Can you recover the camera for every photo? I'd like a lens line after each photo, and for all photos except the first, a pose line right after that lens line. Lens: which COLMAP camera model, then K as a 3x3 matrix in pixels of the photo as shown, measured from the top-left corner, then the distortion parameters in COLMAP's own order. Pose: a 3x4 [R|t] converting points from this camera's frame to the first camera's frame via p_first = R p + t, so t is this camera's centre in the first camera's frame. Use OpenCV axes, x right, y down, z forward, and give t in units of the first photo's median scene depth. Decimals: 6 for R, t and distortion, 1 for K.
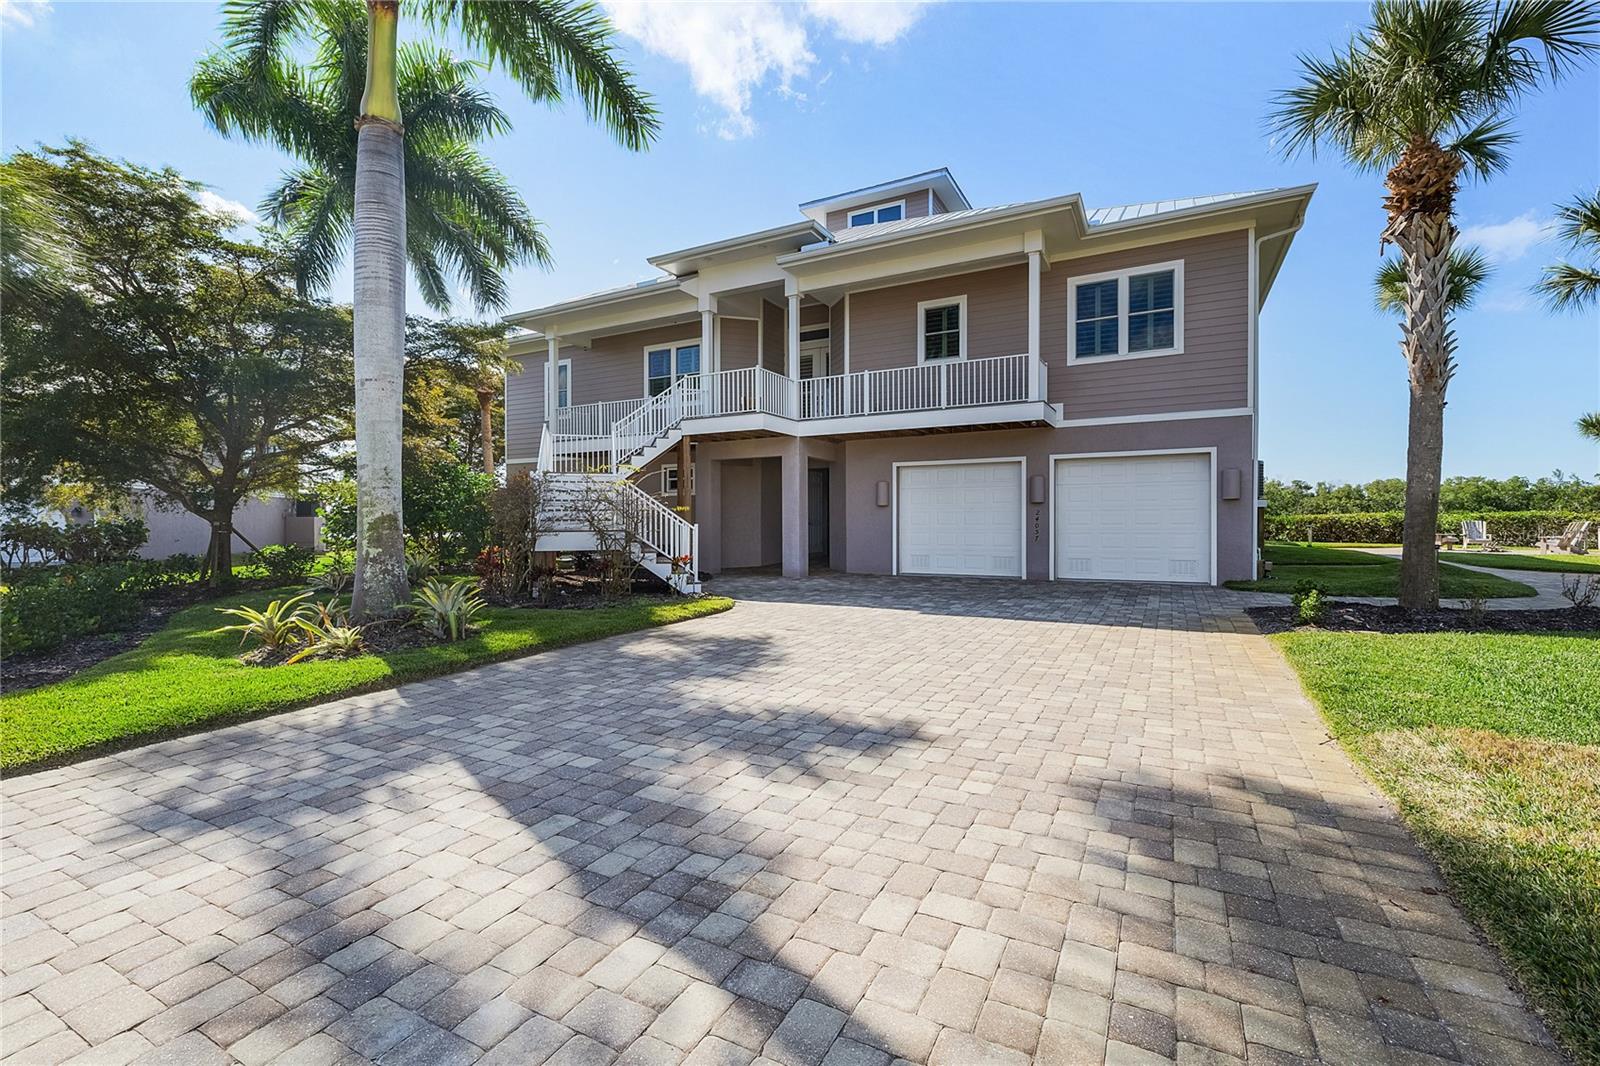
lens RADIAL K [[689.7, 0, 794.9], [0, 689.7, 537.3], [0, 0, 1]] dist [0.003672, 0.001696]
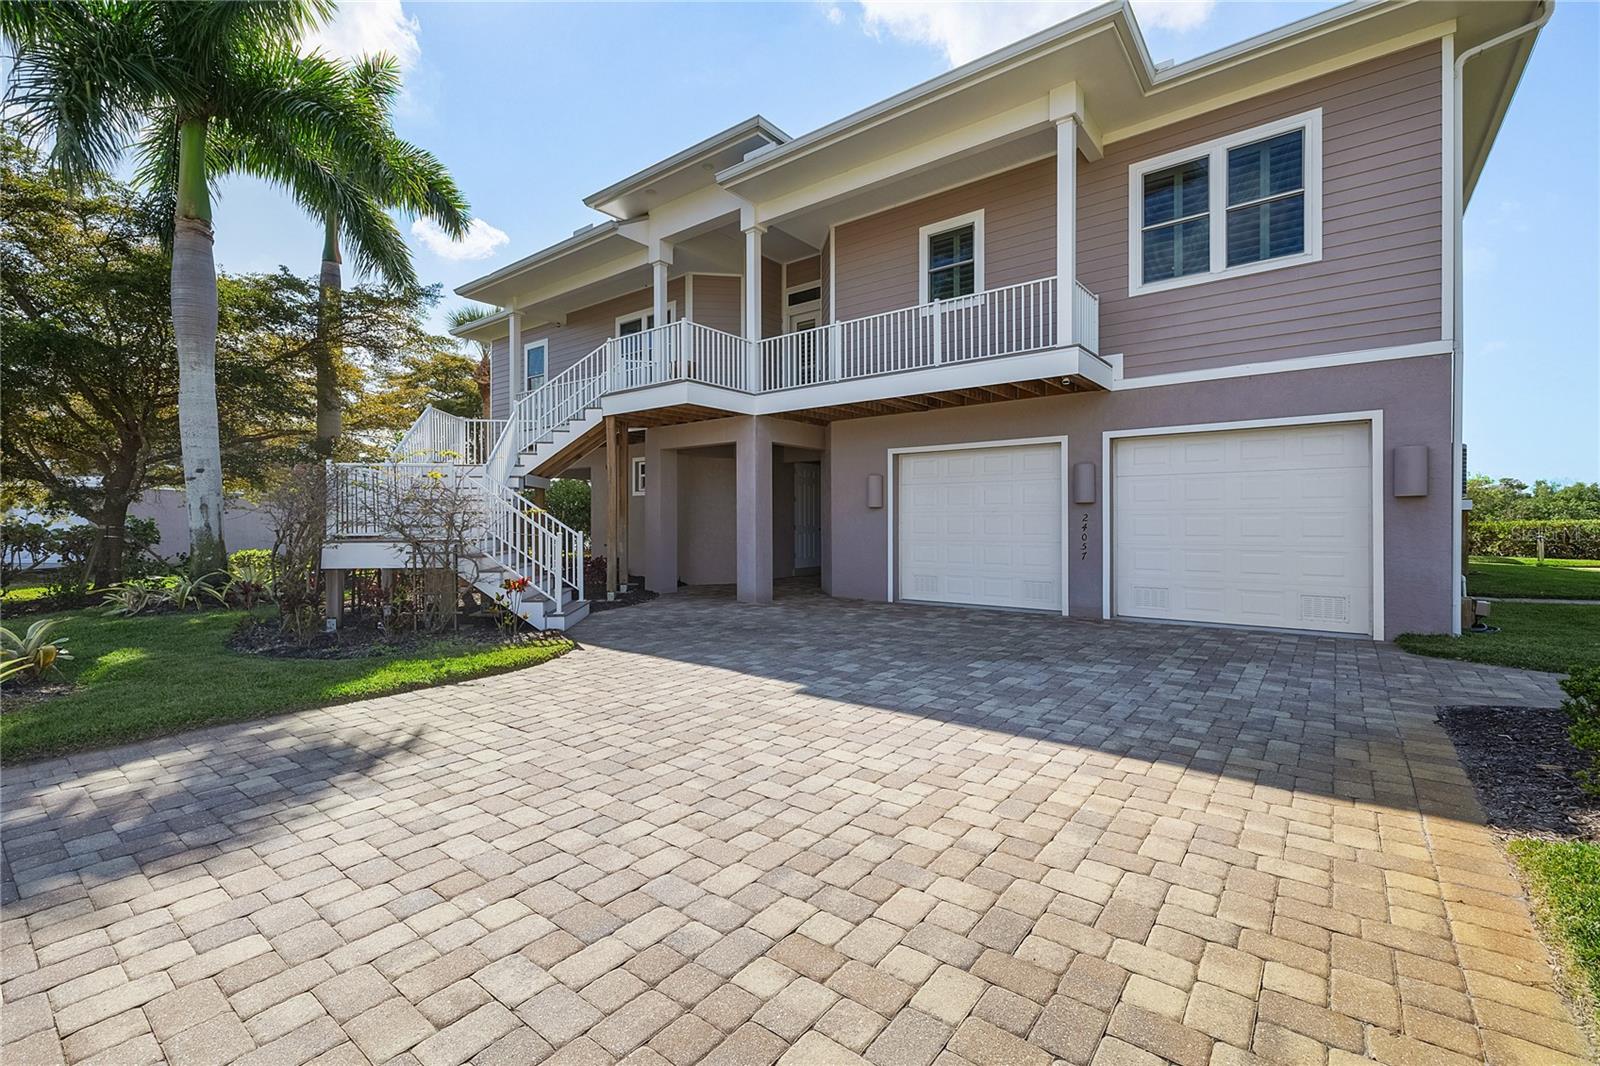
lens RADIAL K [[689.7, 0, 797.1], [0, 689.7, 526.7], [0, 0, 1]] dist [0.003672, 0.001696]
pose [[0.985942, 0.006211, -0.166971, 0.188404], [-0.009290, 0.999801, -0.017664, -0.012524], [0.166828, 0.018967, 0.985804, 0.291008]]
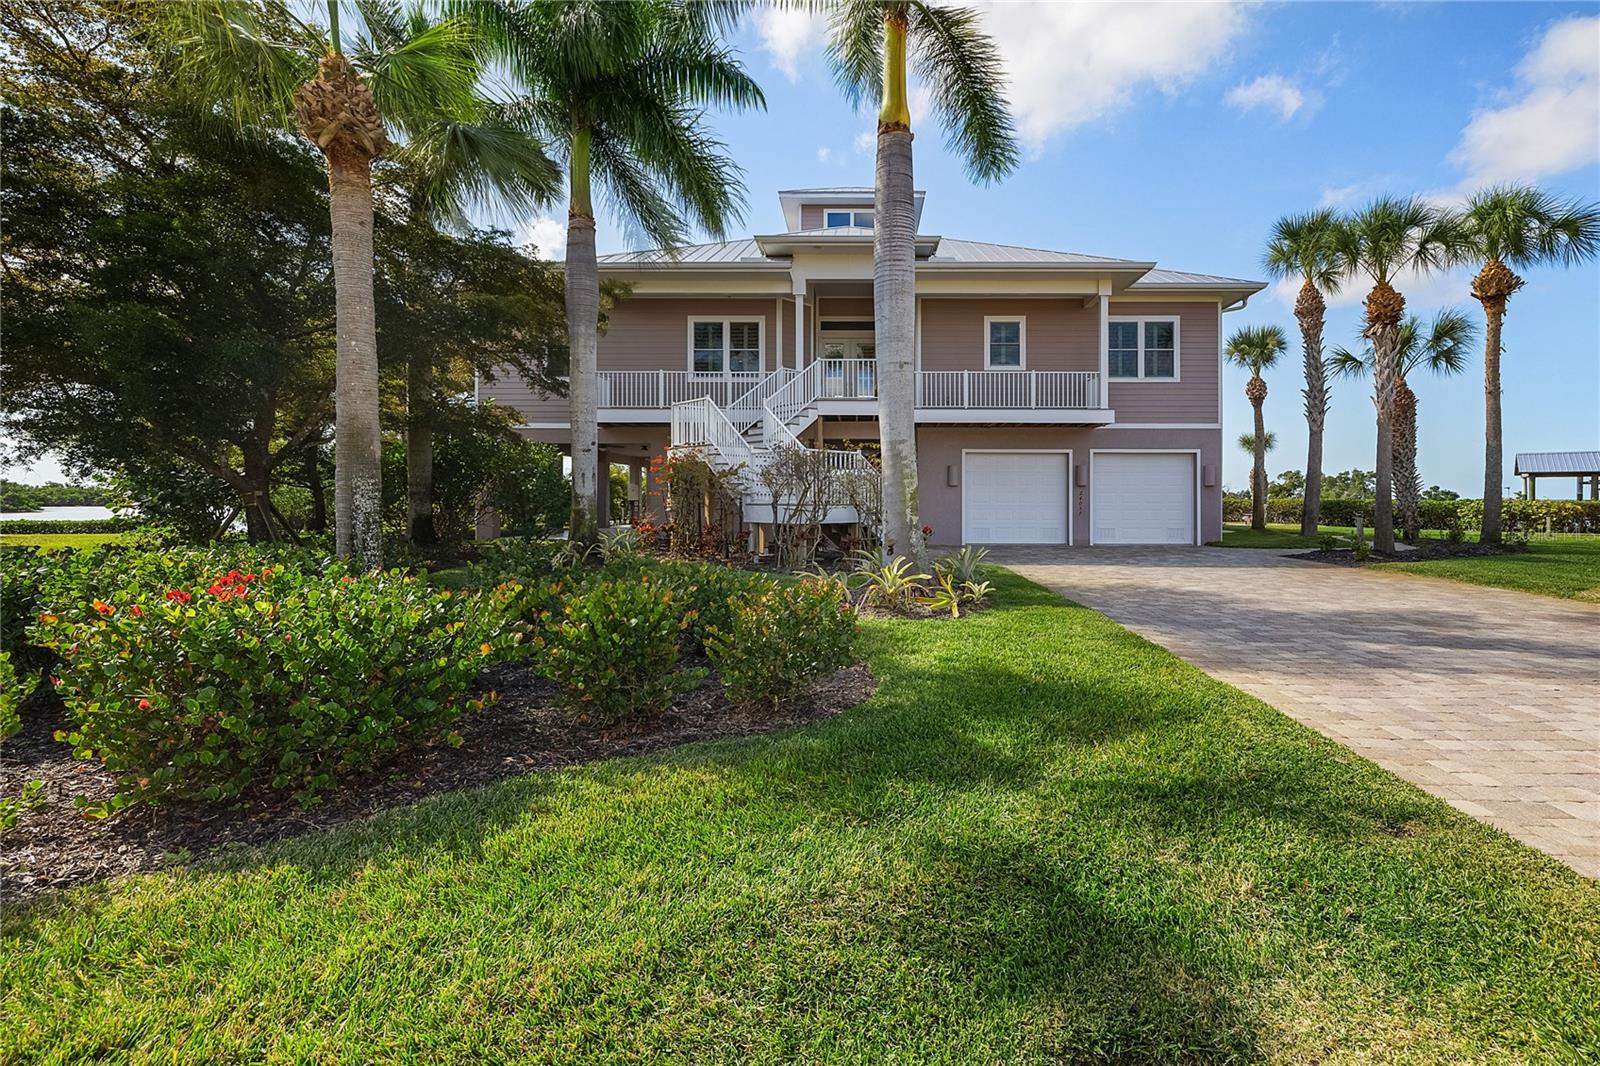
lens RADIAL K [[724.4, 0, 838.0], [0, 724.4, 504.5], [0, 0, 1]] dist [0.001930, 0.000076]
pose [[0.884506, 0.006611, 0.466482, -0.679910], [0.003858, 0.999762, -0.021485, 0.012167], [-0.466513, 0.020804, 0.884270, 0.019186]]
